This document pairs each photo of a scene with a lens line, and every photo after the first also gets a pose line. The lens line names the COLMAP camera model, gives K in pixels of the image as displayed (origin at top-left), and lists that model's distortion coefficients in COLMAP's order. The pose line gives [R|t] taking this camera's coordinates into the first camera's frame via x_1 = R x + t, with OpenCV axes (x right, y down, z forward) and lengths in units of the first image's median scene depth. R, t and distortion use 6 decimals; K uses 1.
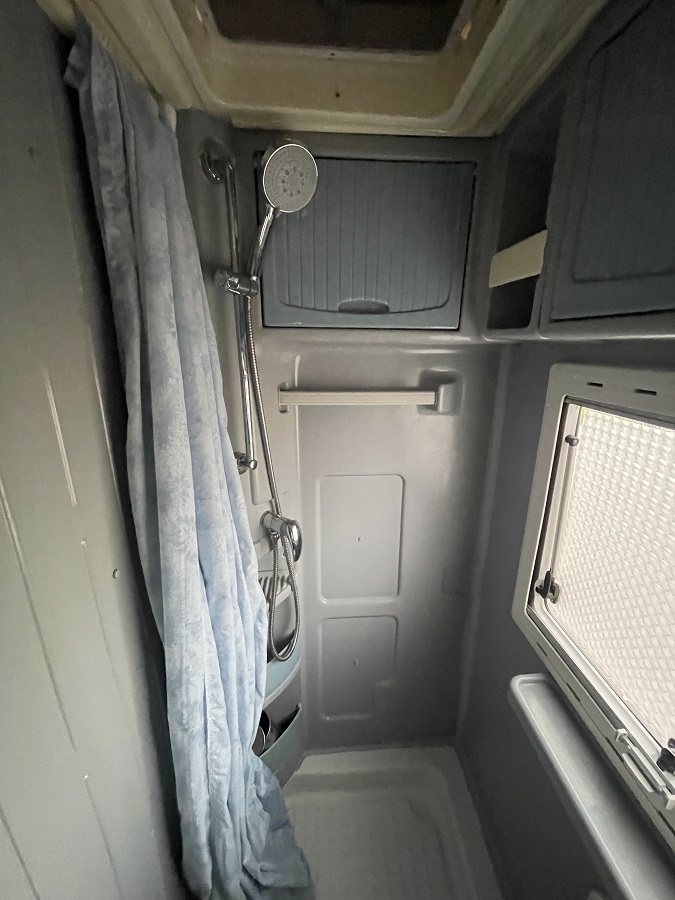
lens RADIAL K [[364.8, 0, 337.5], [0, 364.8, 450.0], [0, 0, 1]] dist [-0.001314, 0.000419]
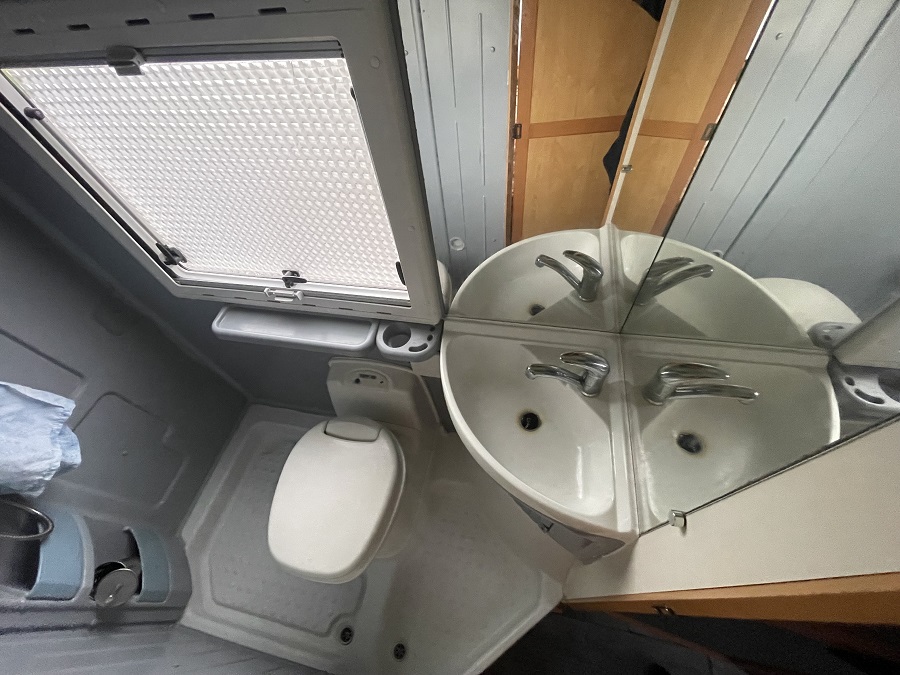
lens RADIAL K [[362.4, 0, 449.6], [0, 362.4, 331.8], [0, 0, 1]] dist [0.000036, -0.000194]
pose [[0.238208, -0.791368, 0.563022, -0.046716], [0.359981, 0.610360, 0.705602, 0.038025], [-0.902037, 0.034597, 0.430270, -0.283738]]
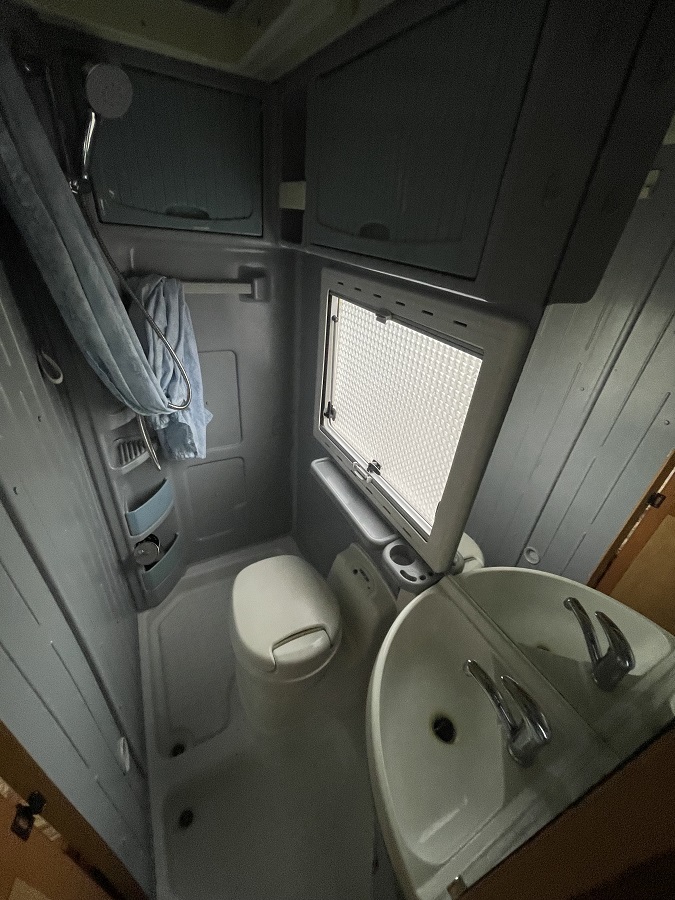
lens RADIAL K [[362.4, 0, 342.5], [0, 362.4, 448.4], [0, 0, 1]] dist [0.000036, -0.000194]
pose [[0.893205, -0.162250, 0.419357, -0.109731], [0.037586, 0.956306, 0.289941, 0.055676], [-0.448077, -0.243215, 0.860275, -0.539336]]
